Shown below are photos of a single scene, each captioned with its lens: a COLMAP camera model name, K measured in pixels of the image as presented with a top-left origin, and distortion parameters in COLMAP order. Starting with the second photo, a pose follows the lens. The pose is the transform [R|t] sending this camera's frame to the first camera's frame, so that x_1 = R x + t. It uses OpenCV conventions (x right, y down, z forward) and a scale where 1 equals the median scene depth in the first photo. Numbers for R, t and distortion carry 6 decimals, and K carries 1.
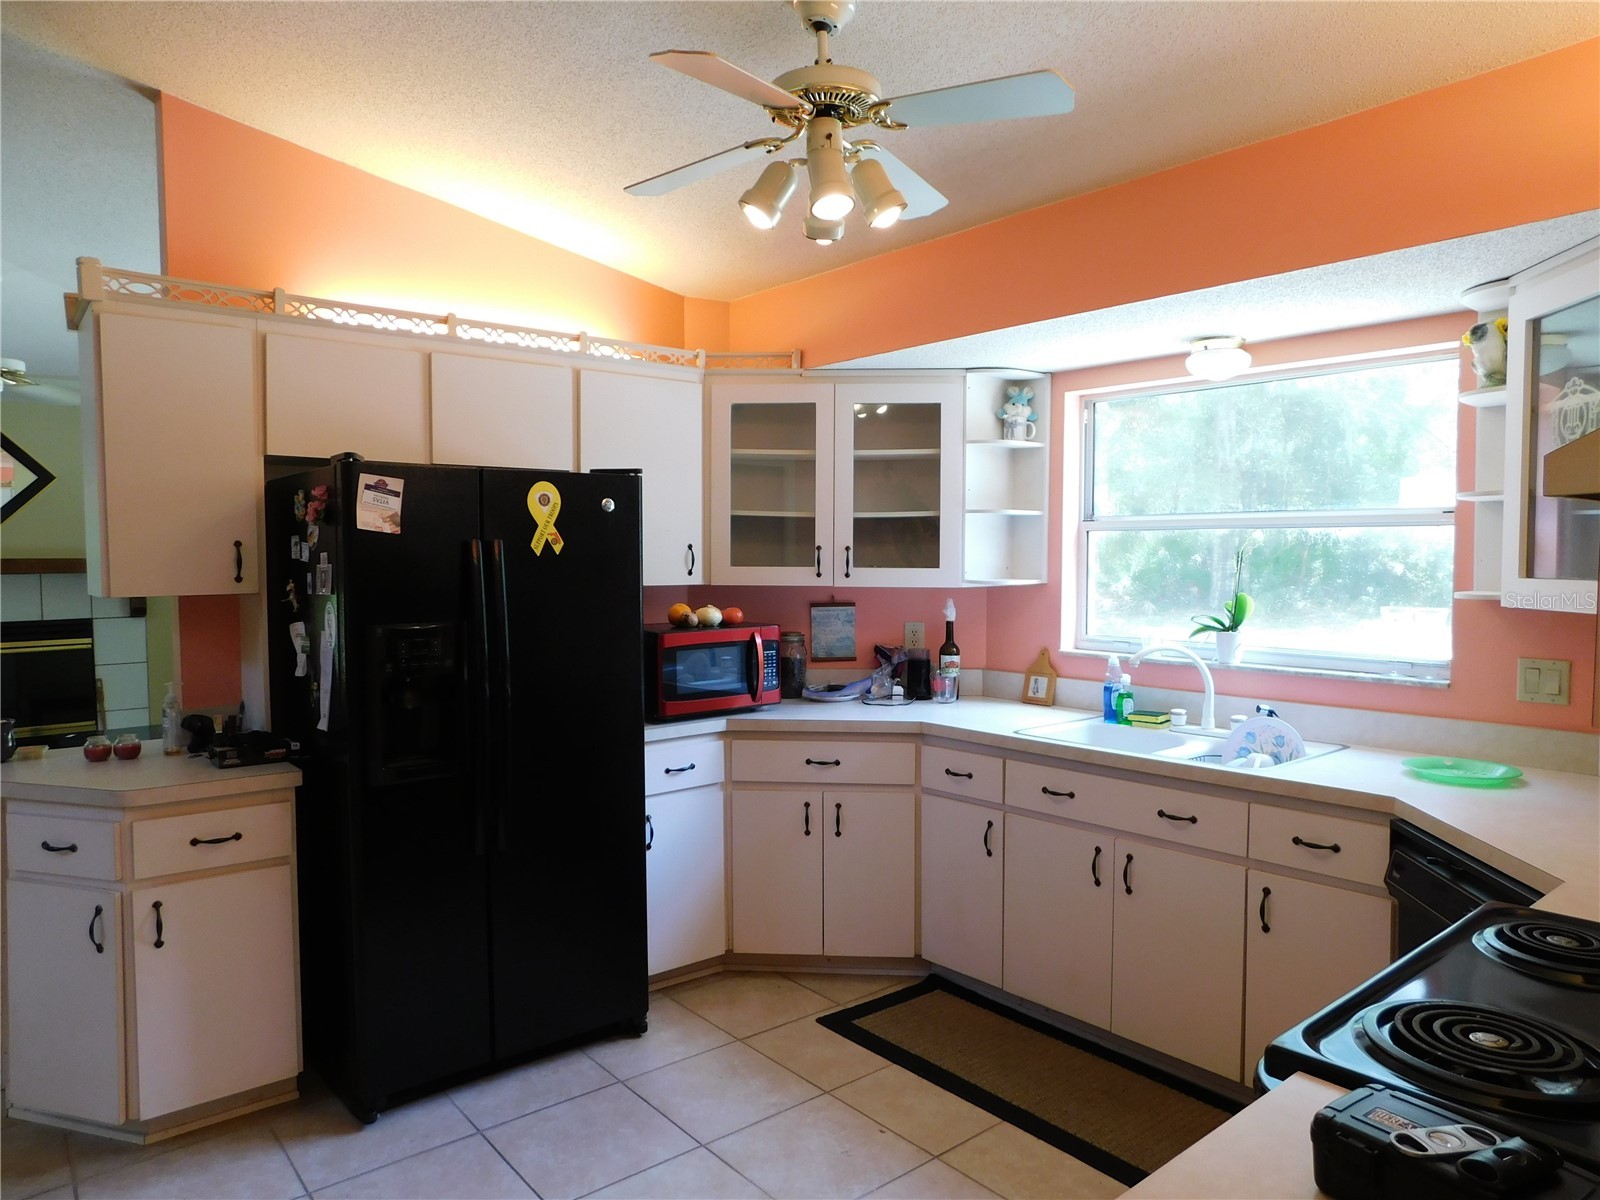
lens RADIAL K [[1068.8, 0, 799.8], [0, 1068.8, 591.1], [0, 0, 1]] dist [-0.059704, 0.064165]
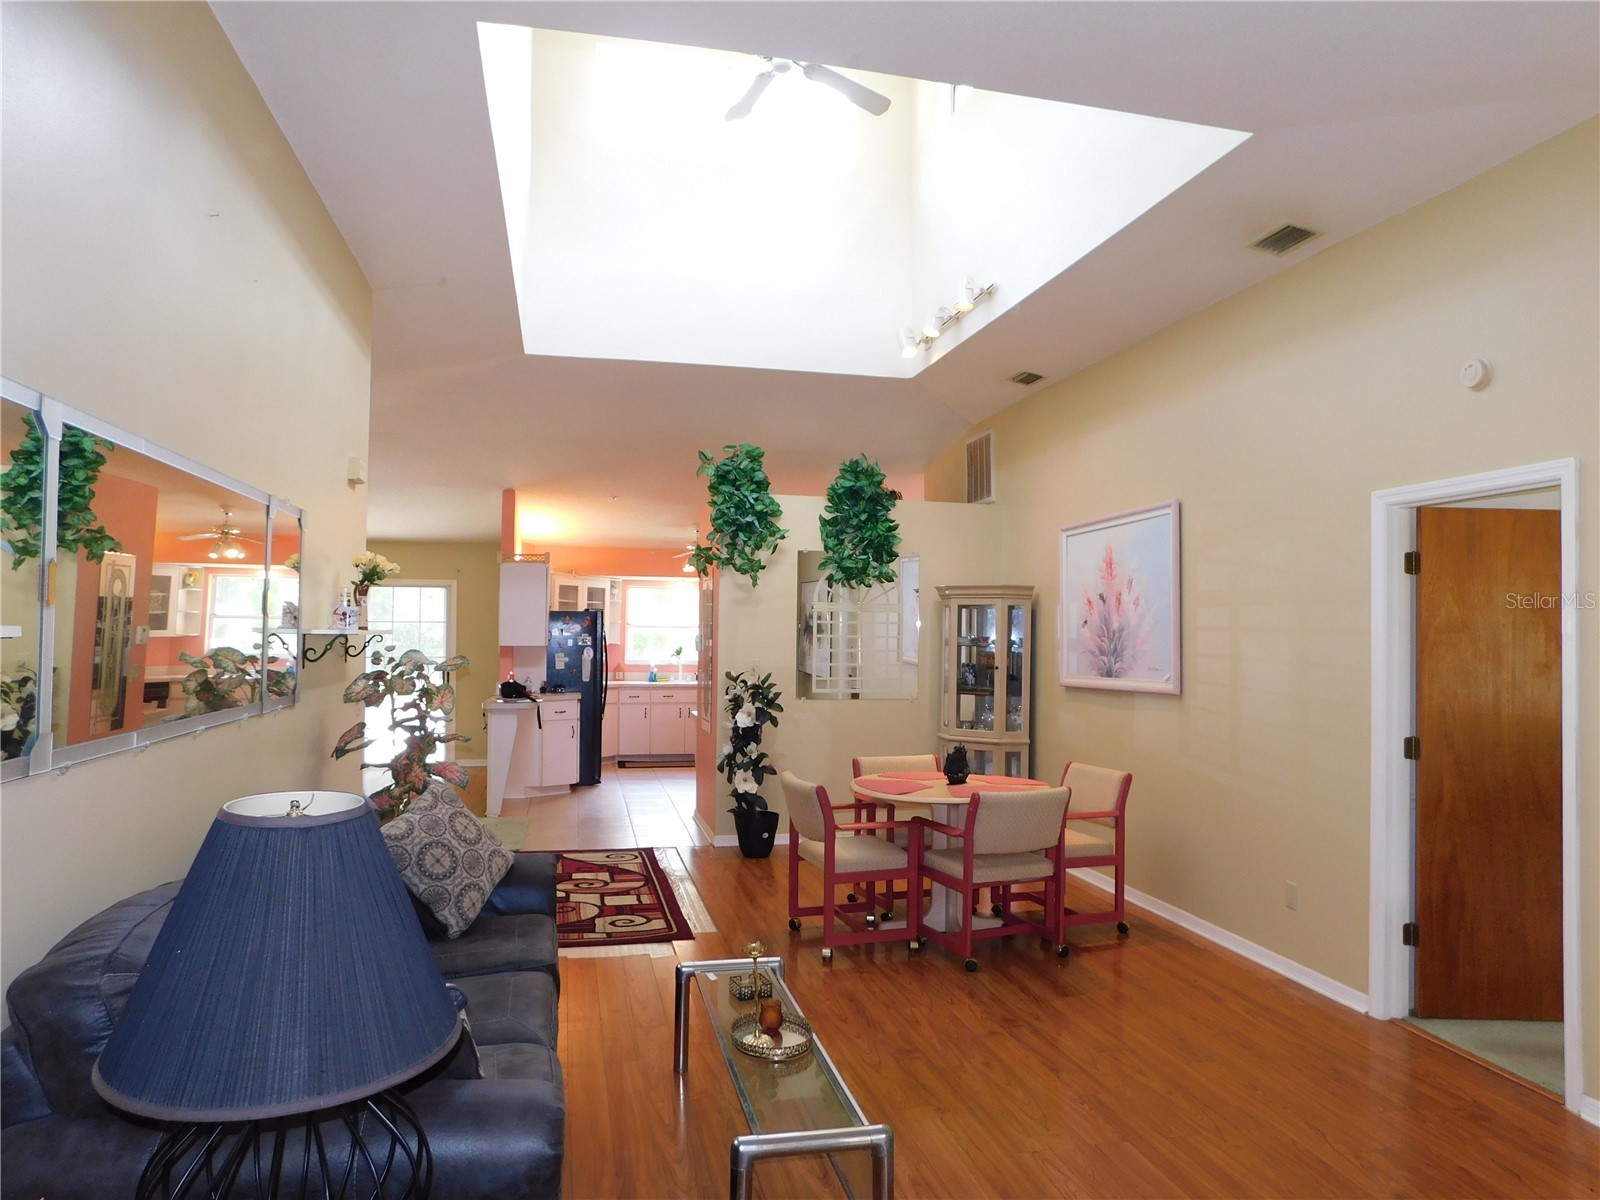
lens RADIAL K [[1068.8, 0, 799.8], [0, 1068.8, 591.1], [0, 0, 1]] dist [-0.059704, 0.064165]
pose [[0.452314, 0.043306, 0.890807, -3.132661], [0.024955, 0.997815, -0.061180, 0.057936], [-0.891509, 0.049902, 0.450245, -1.238042]]
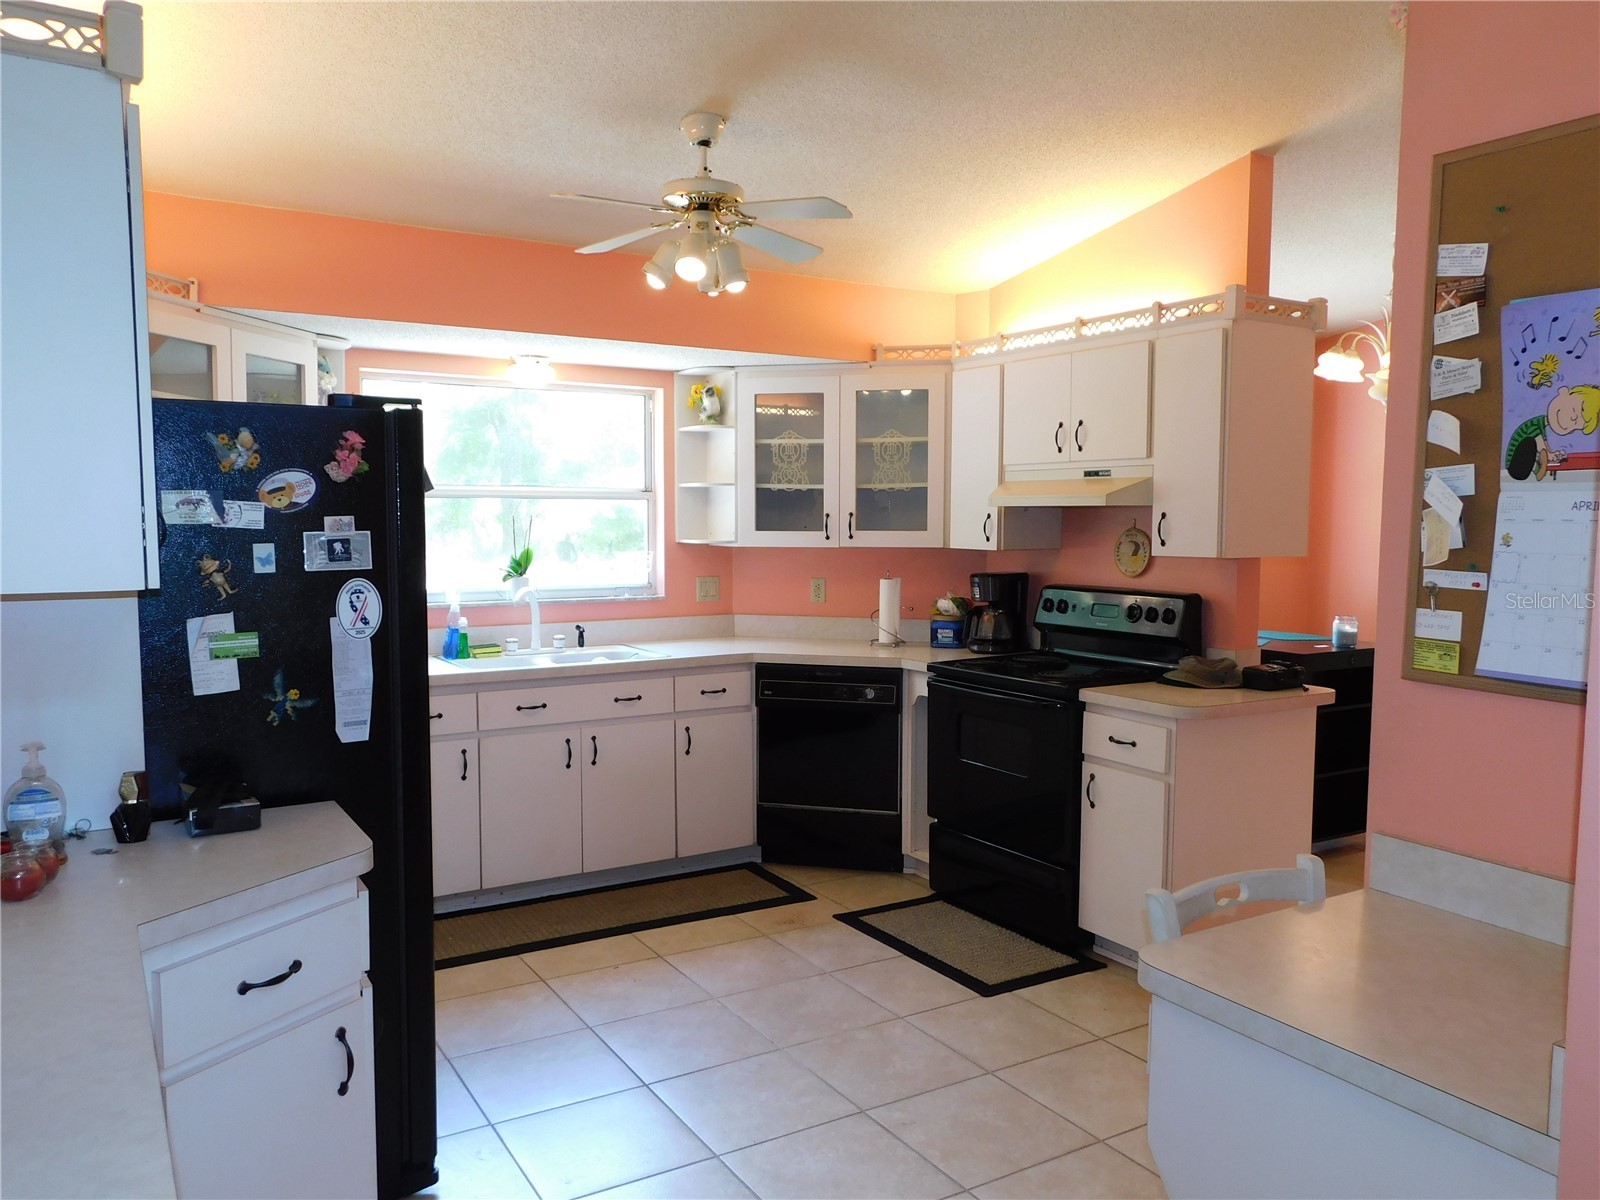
lens RADIAL K [[1200.6, 0, 800.0], [0, 1200.6, 600.0], [0, 0, 1]] dist [-0.000468, -0.000806]
pose [[0.145037, -0.065185, 0.987277, -1.153043], [0.036216, 0.997509, 0.060540, -0.012527], [-0.988763, 0.026975, 0.147037, 0.491389]]
